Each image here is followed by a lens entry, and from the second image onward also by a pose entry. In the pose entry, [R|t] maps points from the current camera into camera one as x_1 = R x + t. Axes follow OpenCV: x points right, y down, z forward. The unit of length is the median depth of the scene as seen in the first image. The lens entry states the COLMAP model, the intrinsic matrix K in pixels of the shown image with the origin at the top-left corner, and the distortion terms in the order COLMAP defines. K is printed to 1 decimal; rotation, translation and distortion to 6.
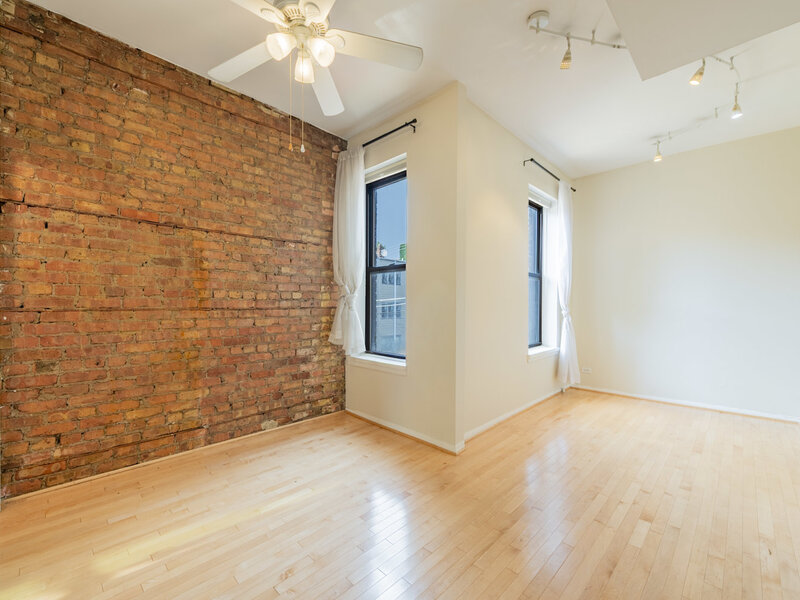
lens RADIAL K [[349.4, 0, 400.0], [0, 349.4, 300.0], [0, 0, 1]] dist [0.000452, 0.000103]
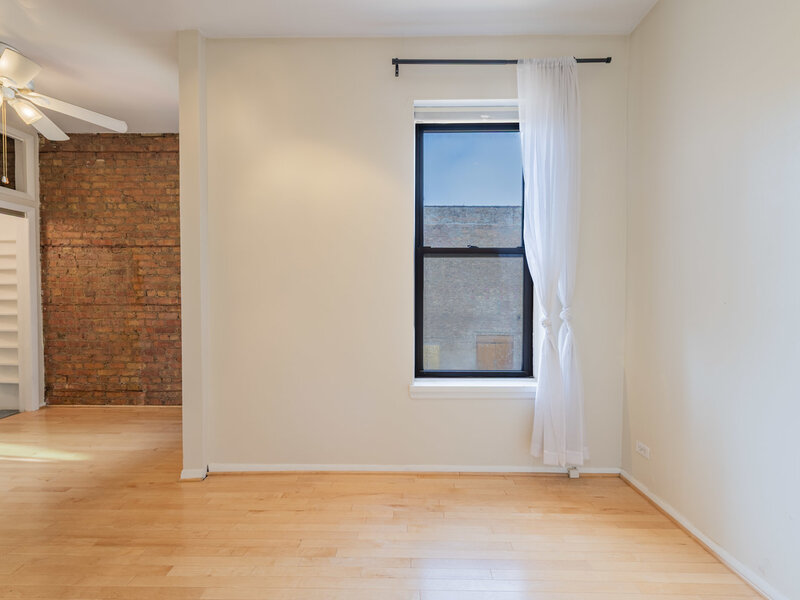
lens RADIAL K [[349.4, 0, 400.0], [0, 349.4, 300.0], [0, 0, 1]] dist [0.000452, 0.000103]
pose [[0.683157, 0.003544, -0.730263, 1.161091], [0.009391, 0.999863, 0.013638, -0.001206], [0.730211, -0.016175, 0.683030, 0.837757]]
